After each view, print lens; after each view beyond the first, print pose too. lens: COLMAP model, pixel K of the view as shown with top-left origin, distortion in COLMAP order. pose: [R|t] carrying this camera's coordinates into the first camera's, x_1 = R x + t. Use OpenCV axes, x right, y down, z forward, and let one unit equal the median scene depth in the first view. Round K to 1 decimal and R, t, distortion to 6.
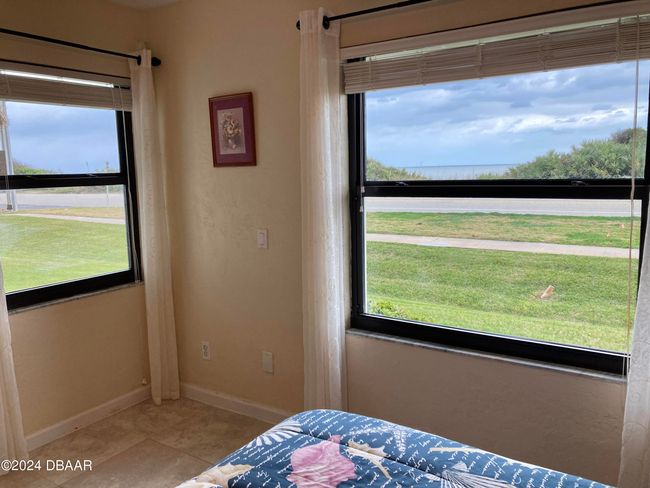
lens RADIAL K [[532.3, 0, 318.5], [0, 532.3, 241.0], [0, 0, 1]] dist [0.030789, -0.018483]
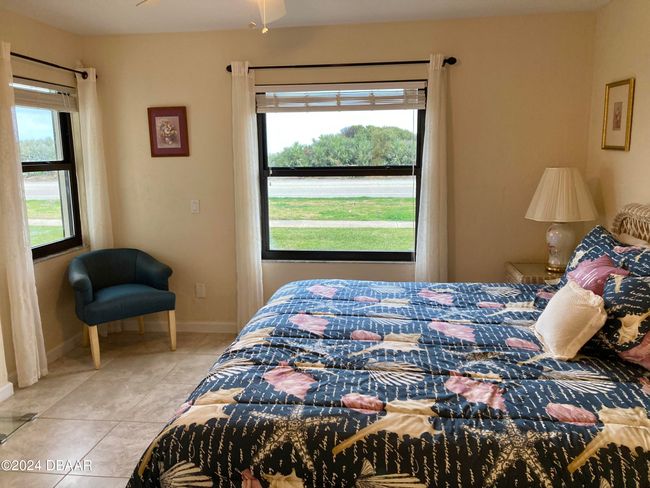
lens RADIAL K [[527.9, 0, 328.5], [0, 527.9, 246.5], [0, 0, 1]] dist [0.046228, -0.056227]
pose [[0.885908, -0.069523, 0.458622, -0.434043], [0.054160, 0.997445, 0.046584, 0.055355], [-0.460689, -0.016430, 0.887410, -0.449808]]
